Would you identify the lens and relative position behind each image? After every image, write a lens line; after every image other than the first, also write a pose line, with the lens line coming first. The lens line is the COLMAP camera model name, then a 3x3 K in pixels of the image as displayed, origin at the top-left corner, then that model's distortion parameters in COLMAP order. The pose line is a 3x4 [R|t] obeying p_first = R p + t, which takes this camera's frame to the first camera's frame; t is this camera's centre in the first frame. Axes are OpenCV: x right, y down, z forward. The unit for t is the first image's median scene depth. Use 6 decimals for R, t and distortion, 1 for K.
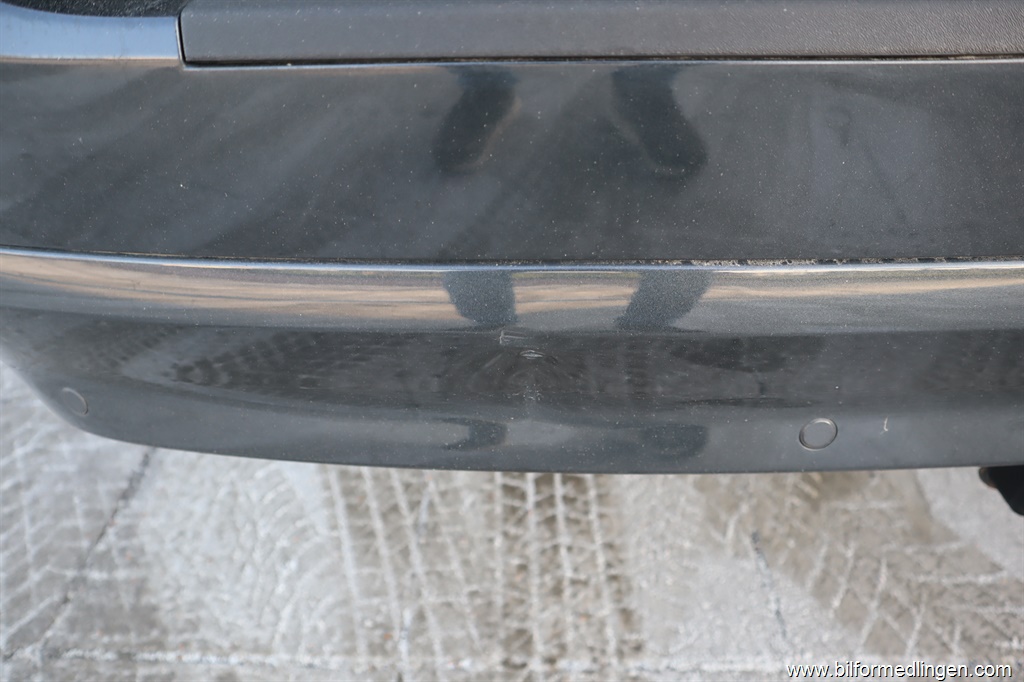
lens RADIAL K [[723.3, 0, 512.0], [0, 723.3, 341.0], [0, 0, 1]] dist [-0.117808, 0.074294]
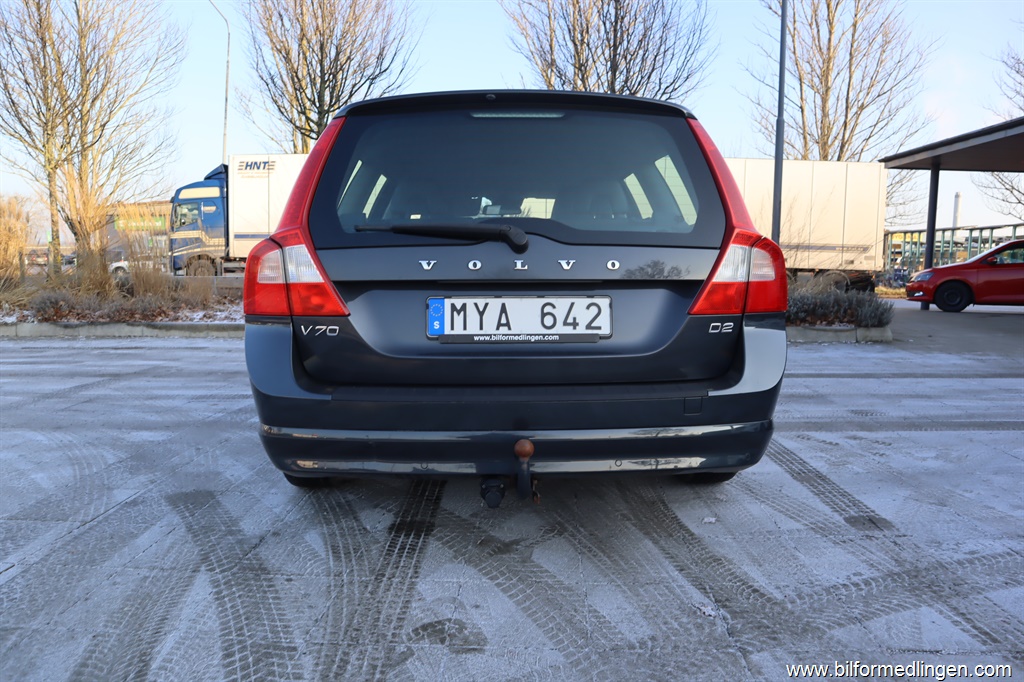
lens RADIAL K [[723.3, 0, 512.0], [0, 723.3, 341.0], [0, 0, 1]] dist [-0.117808, 0.074294]
pose [[0.999272, 0.035005, -0.015167, 0.545910], [-0.037865, 0.861610, -0.506157, 0.994927], [-0.004650, 0.506363, 0.862308, -2.060953]]
